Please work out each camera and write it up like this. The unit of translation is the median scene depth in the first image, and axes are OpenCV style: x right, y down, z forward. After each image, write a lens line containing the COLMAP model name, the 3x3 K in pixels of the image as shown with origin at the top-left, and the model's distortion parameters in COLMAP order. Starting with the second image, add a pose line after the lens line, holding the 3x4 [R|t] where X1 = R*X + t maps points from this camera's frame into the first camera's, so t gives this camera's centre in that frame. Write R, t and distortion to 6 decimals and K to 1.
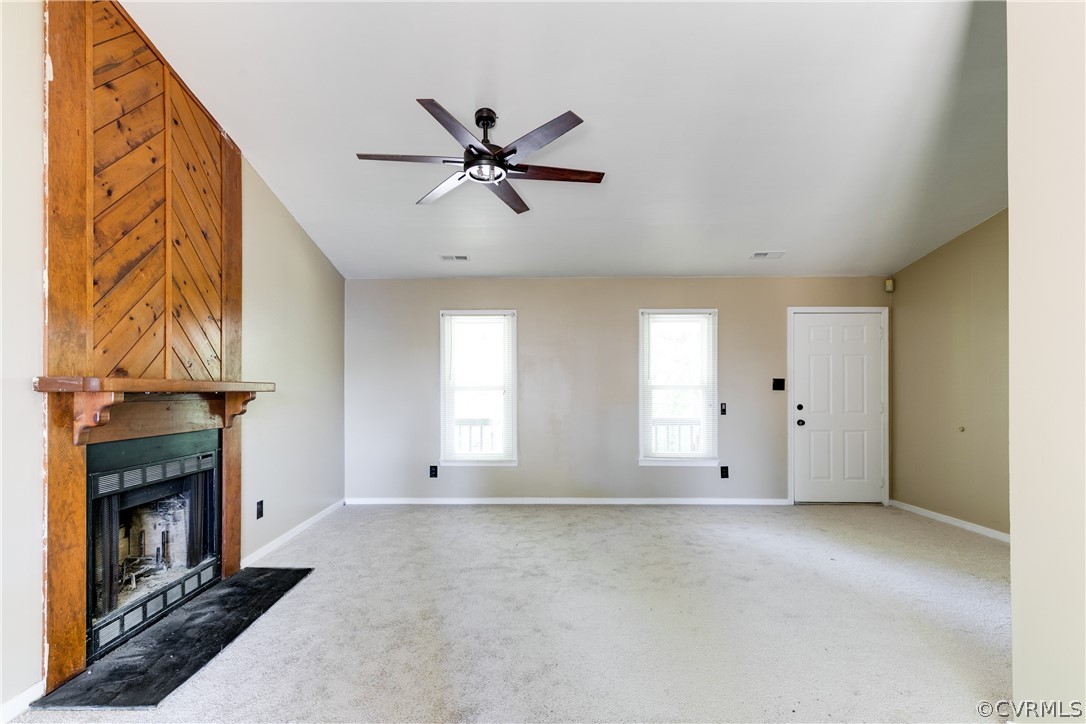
lens RADIAL K [[495.3, 0, 506.6], [0, 495.3, 392.3], [0, 0, 1]] dist [0.000171, -0.000041]
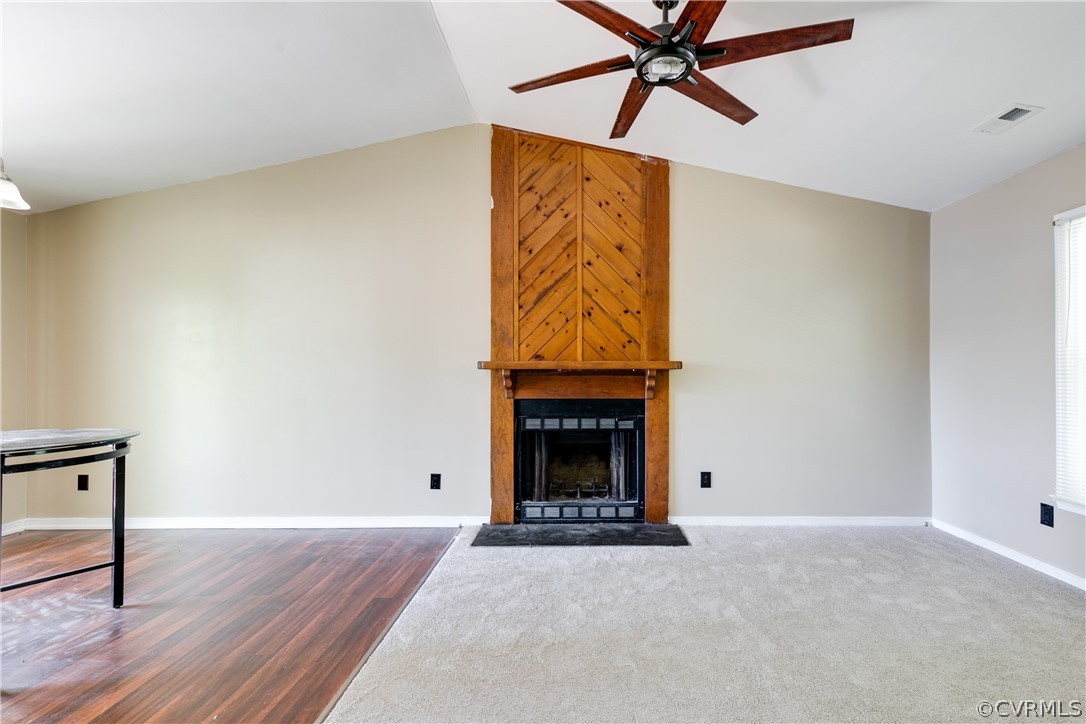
lens RADIAL K [[505.3, 0, 587.0], [0, 505.3, 376.1], [0, 0, 1]] dist [0.010066, -0.000085]
pose [[0.035797, 0.005102, -0.999346, 0.858387], [-0.000857, 0.999987, 0.005074, 0.011765], [0.999359, 0.000675, 0.035801, 1.039962]]
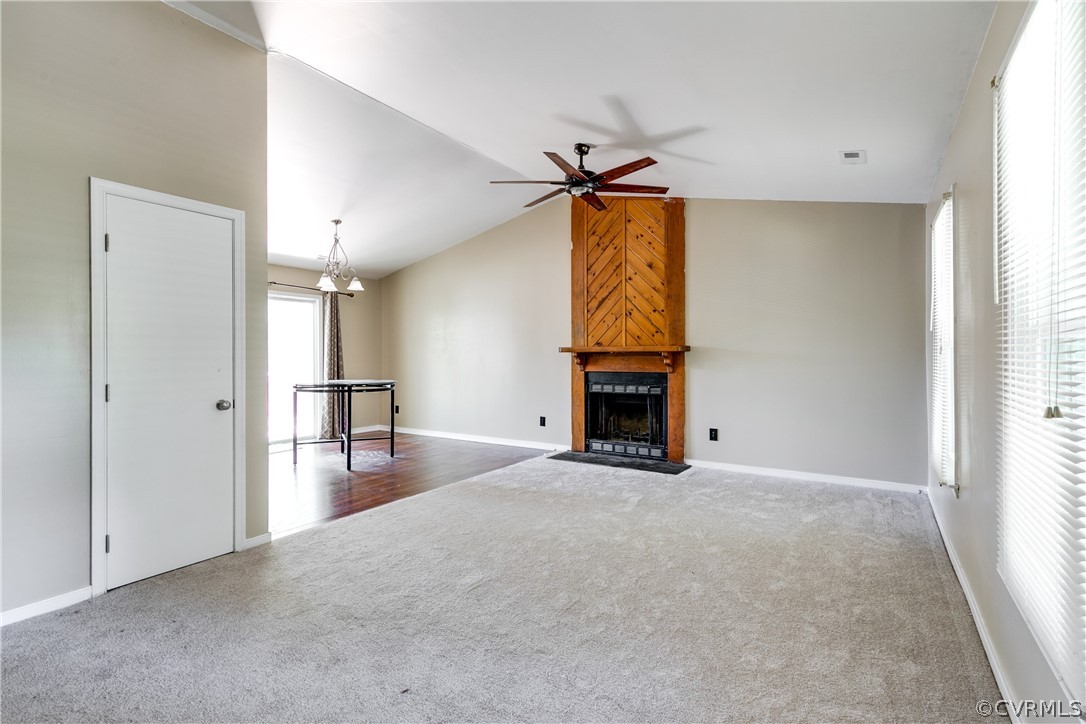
lens RADIAL K [[502.6, 0, 548.2], [0, 502.6, 363.1], [0, 0, 1]] dist [0.000537, -0.000643]
pose [[-0.515101, 0.018819, -0.856923, 1.432476], [0.004724, 0.999806, 0.019117, 0.004045], [0.857117, 0.005799, -0.515090, 1.967242]]
